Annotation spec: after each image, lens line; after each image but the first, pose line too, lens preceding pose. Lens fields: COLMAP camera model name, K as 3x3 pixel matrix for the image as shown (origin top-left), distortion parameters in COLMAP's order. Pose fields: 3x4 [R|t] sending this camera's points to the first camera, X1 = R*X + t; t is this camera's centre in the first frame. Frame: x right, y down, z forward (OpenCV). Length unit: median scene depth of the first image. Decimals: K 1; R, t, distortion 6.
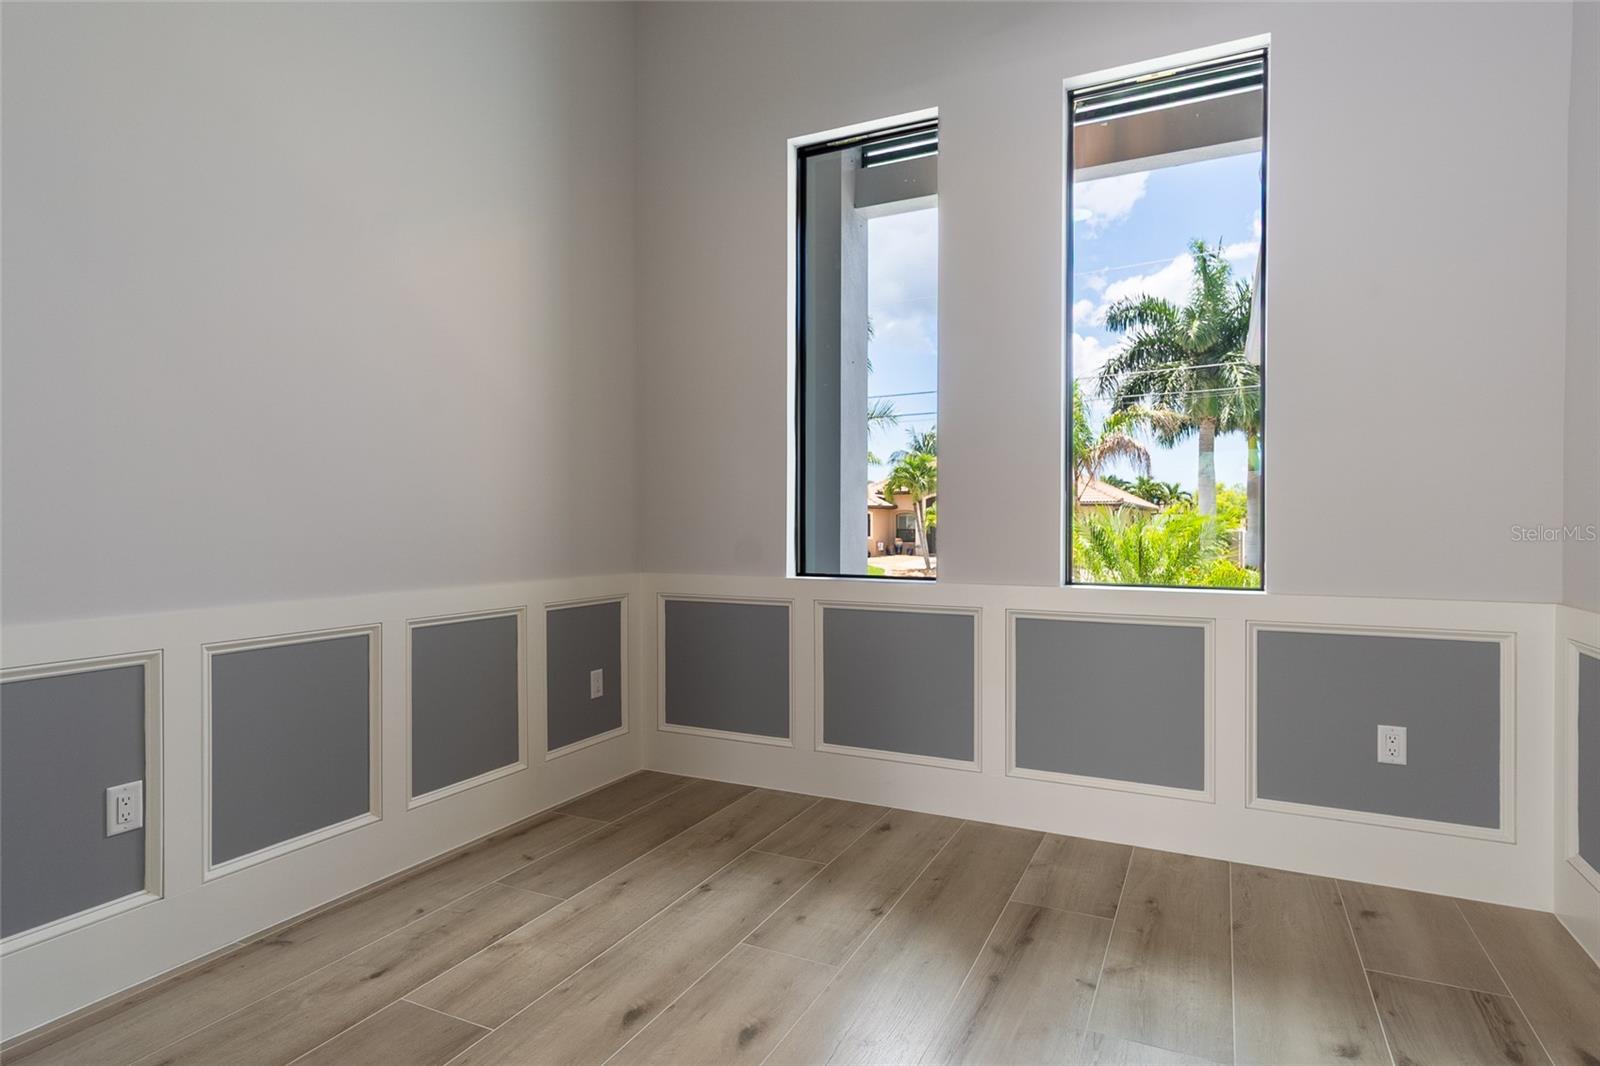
lens RADIAL K [[870.6, 0, 789.4], [0, 870.6, 532.6], [0, 0, 1]] dist [0.008825, -0.000769]
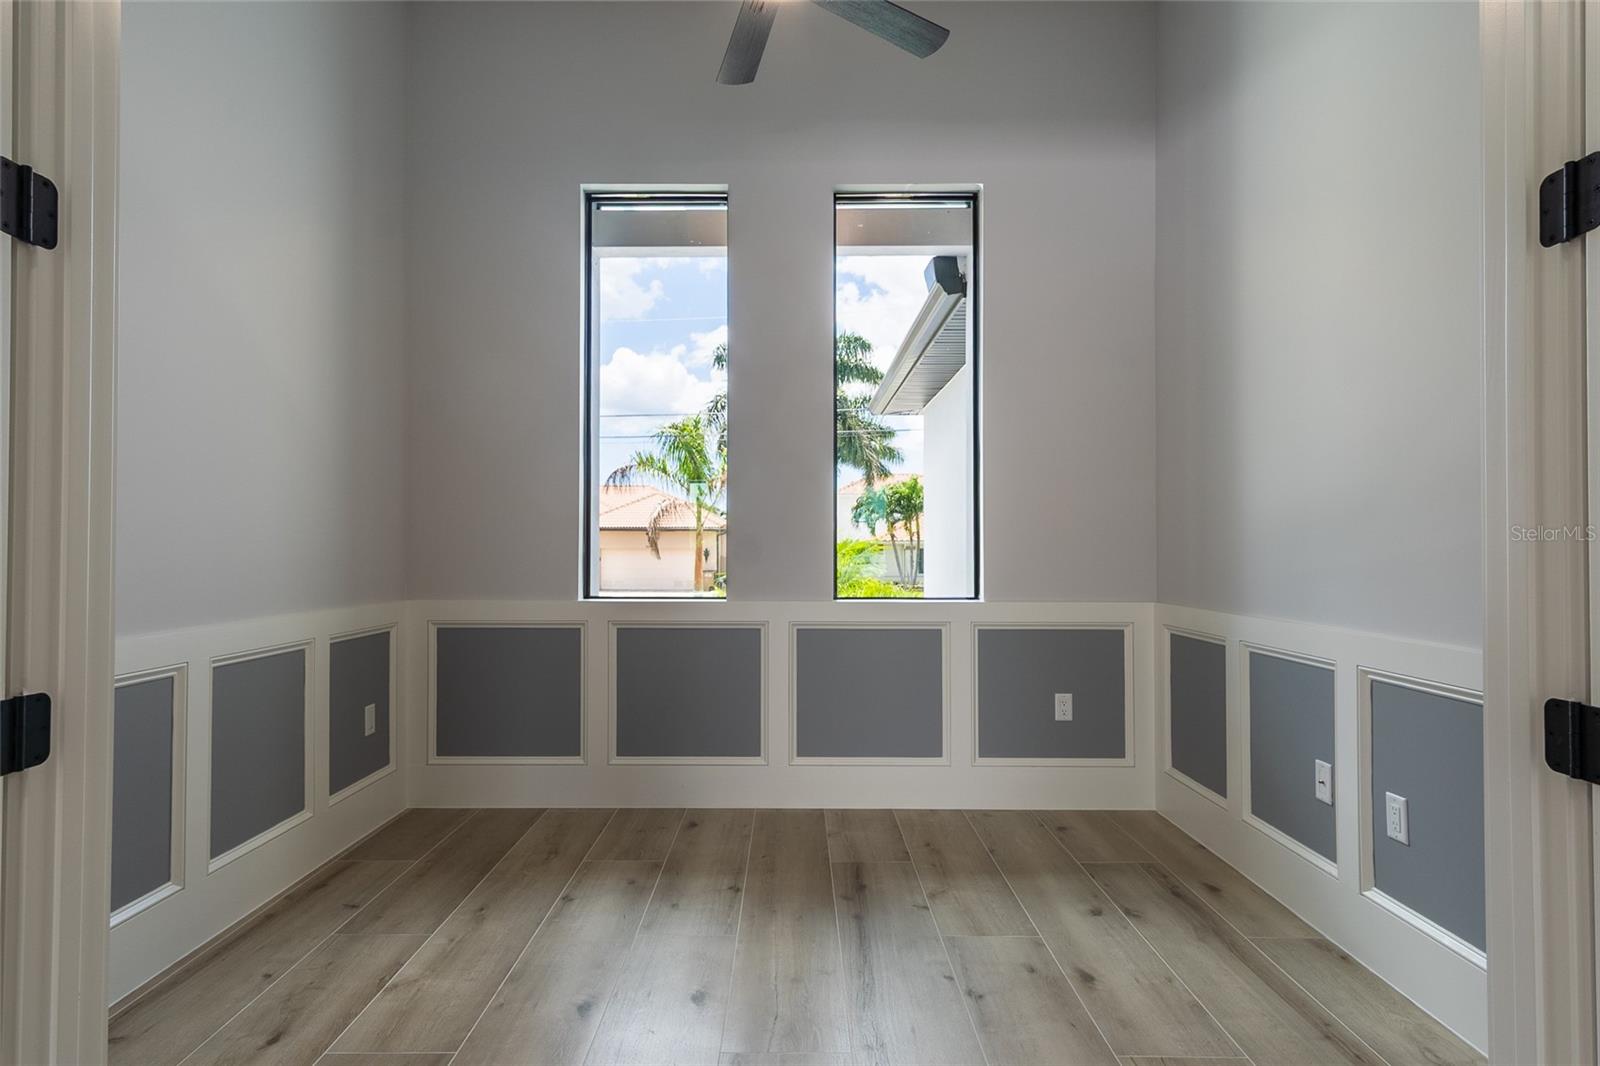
lens RADIAL K [[870.6, 0, 789.4], [0, 870.6, 532.6], [0, 0, 1]] dist [0.008825, -0.000769]
pose [[0.898669, 0.006905, 0.438574, -0.277786], [0.005141, 0.999642, -0.026273, -0.001174], [-0.438598, 0.025865, 0.898311, -0.056890]]
